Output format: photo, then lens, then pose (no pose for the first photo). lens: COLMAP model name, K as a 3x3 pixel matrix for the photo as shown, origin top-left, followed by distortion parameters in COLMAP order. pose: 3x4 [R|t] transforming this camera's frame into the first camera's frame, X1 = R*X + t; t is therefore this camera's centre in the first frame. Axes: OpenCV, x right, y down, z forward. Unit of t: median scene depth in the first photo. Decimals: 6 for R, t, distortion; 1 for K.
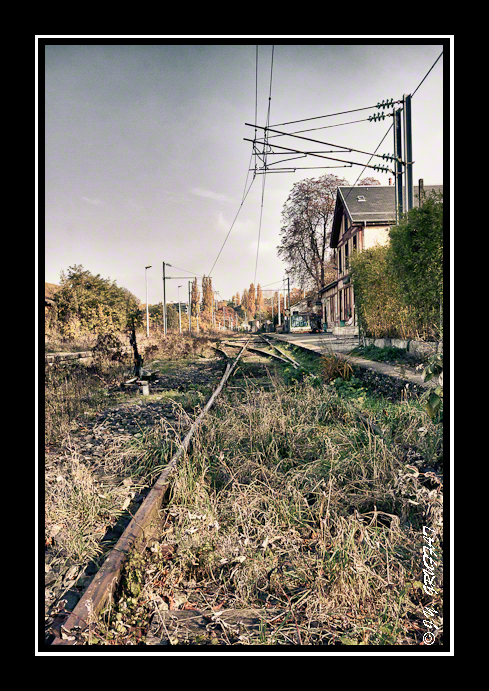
lens RADIAL K [[642.3, 0, 249.9], [0, 642.3, 344.2], [0, 0, 1]] dist [-0.008012, 0.000000]
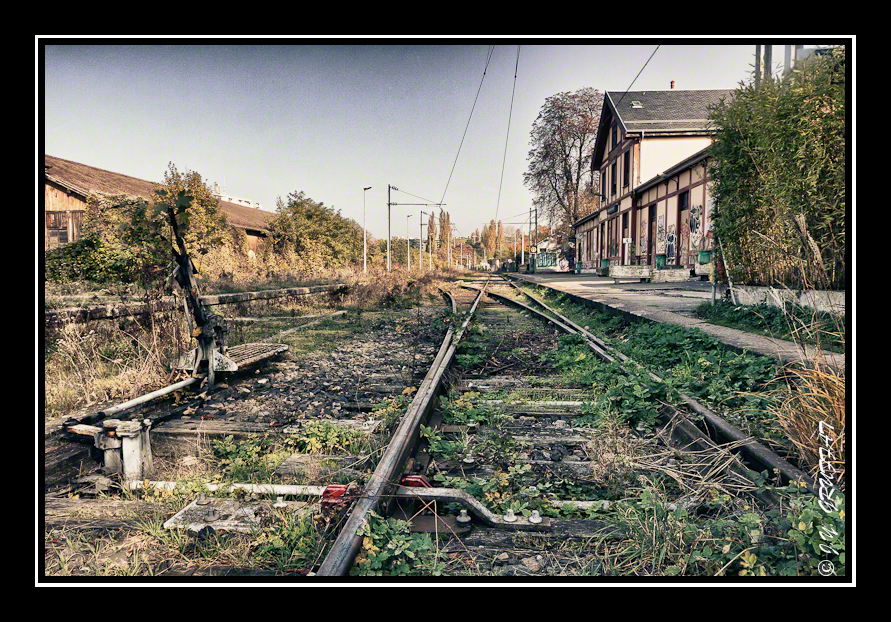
lens RADIAL K [[659.9, 0, 438.3], [0, 659.9, 306.0], [0, 0, 1]] dist [0.004587, 0.003107]
pose [[0.996810, 0.027986, -0.074742, -0.000976], [-0.025427, 0.999065, 0.034973, -0.001213], [0.075651, -0.032961, 0.996589, 0.100445]]
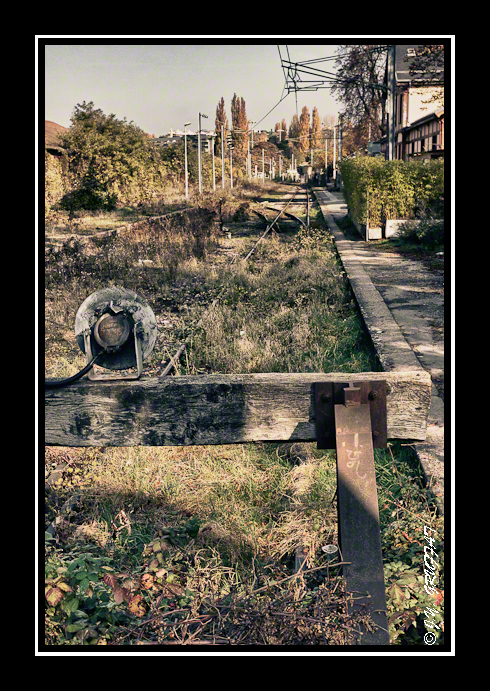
lens RADIAL K [[1005.1, 0, 241.6], [0, 1005.1, 347.2], [0, 0, 1]] dist [0.038263, 0.000000]
pose [[0.998112, 0.022922, -0.056979, 0.011052], [-0.014164, 0.988644, 0.149610, -0.009514], [0.059762, -0.148521, 0.987102, -0.336264]]
